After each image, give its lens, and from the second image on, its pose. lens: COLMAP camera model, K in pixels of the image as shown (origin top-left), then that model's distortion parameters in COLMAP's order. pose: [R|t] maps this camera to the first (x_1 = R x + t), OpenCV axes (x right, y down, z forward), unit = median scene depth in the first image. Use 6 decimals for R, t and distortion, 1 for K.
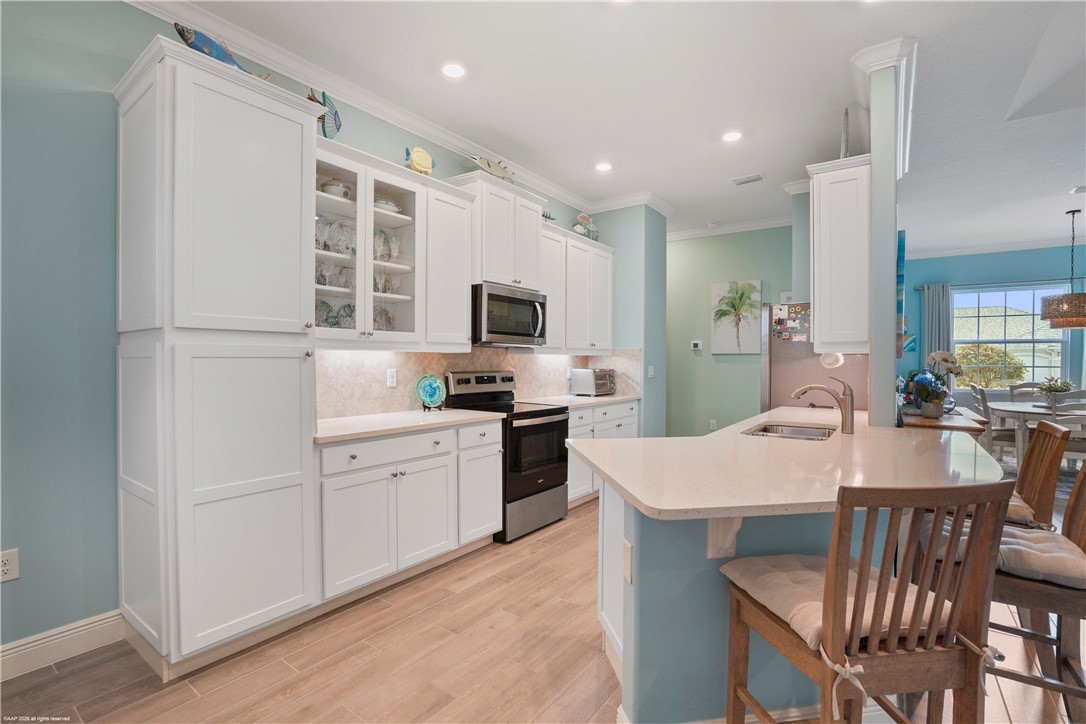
lens RADIAL K [[502.5, 0, 536.2], [0, 502.5, 361.5], [0, 0, 1]] dist [-0.056349, 0.022579]
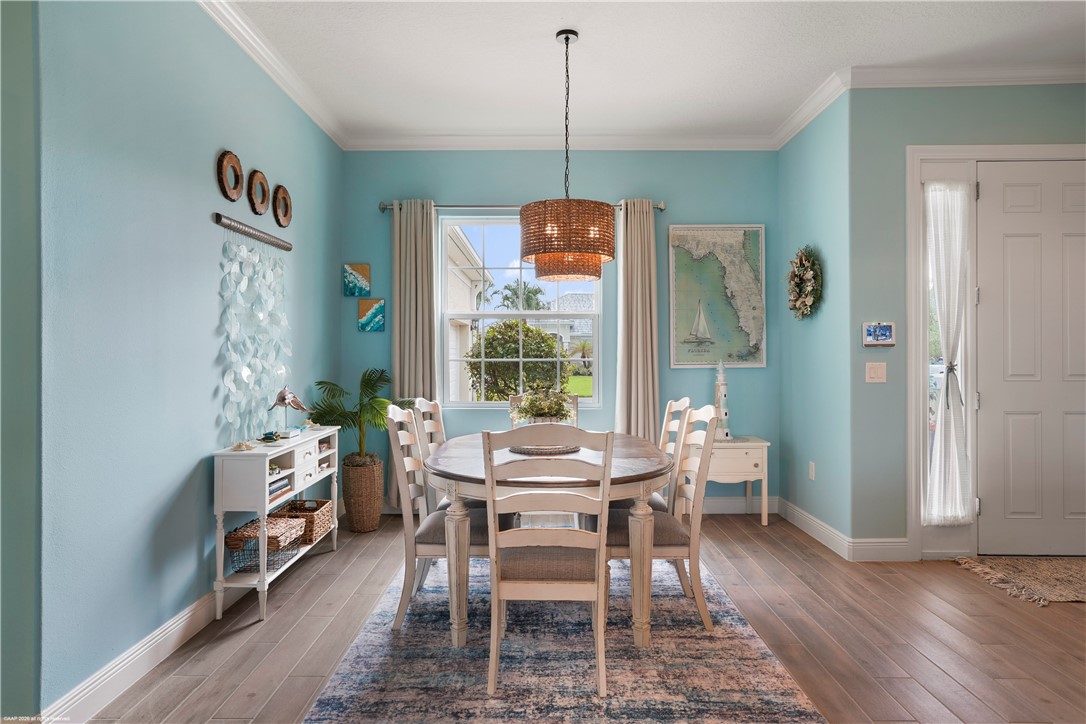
lens RADIAL K [[648.9, 0, 536.9], [0, 648.9, 348.5], [0, 0, 1]] dist [-0.008769, -0.000625]
pose [[0.813014, 0.000034, 0.582244, 0.692520], [0.006276, 0.999941, -0.008823, 0.004650], [-0.582211, 0.010827, 0.812966, 0.489750]]
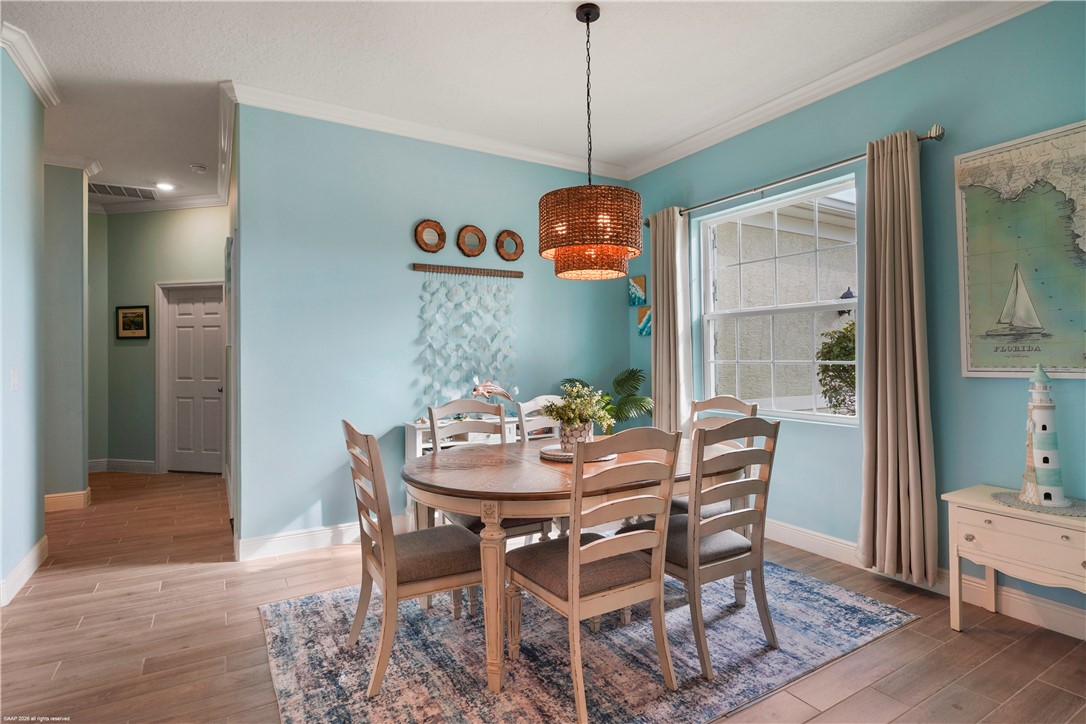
lens RADIAL K [[539.0, 0, 542.0], [0, 539.0, 348.9], [0, 0, 1]] dist [-0.000088, -0.000260]
pose [[0.923147, -0.014186, -0.384186, 1.204955], [0.007944, 0.999809, -0.017829, 0.006015], [0.384366, 0.013407, 0.923083, 0.522049]]
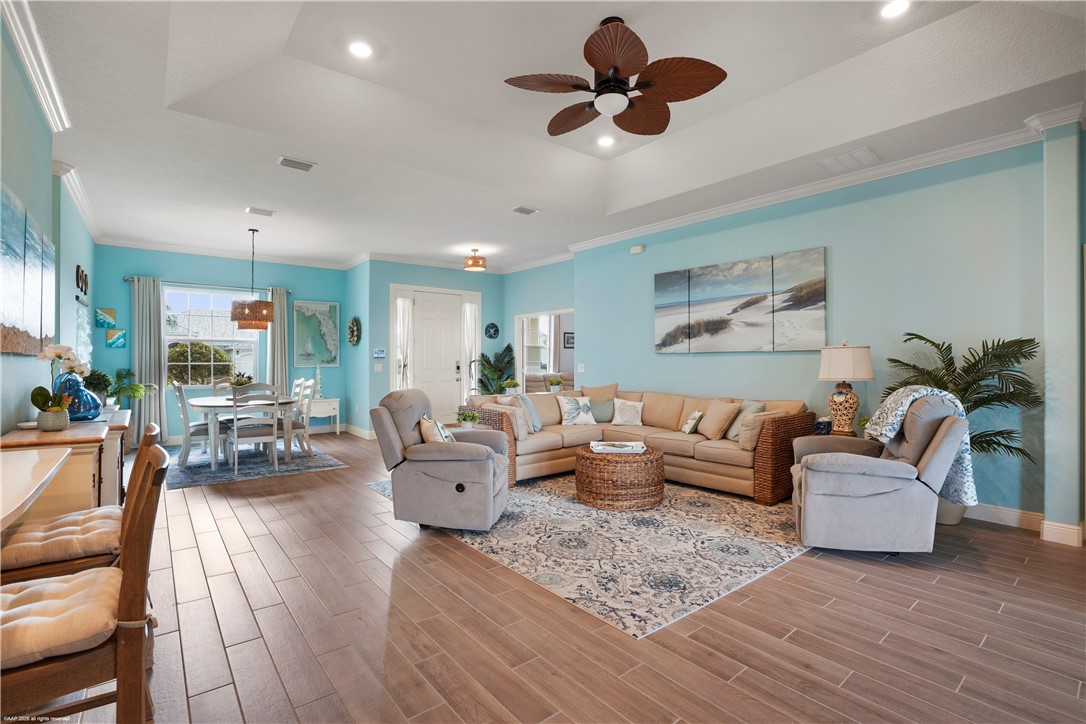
lens RADIAL K [[502.5, 0, 536.2], [0, 502.5, 361.5], [0, 0, 1]] dist [-0.056349, 0.022579]
pose [[0.269925, -0.006600, 0.962859, 0.145179], [0.002657, 0.999978, 0.006110, 0.001524], [-0.962878, 0.000909, 0.269937, 0.026093]]
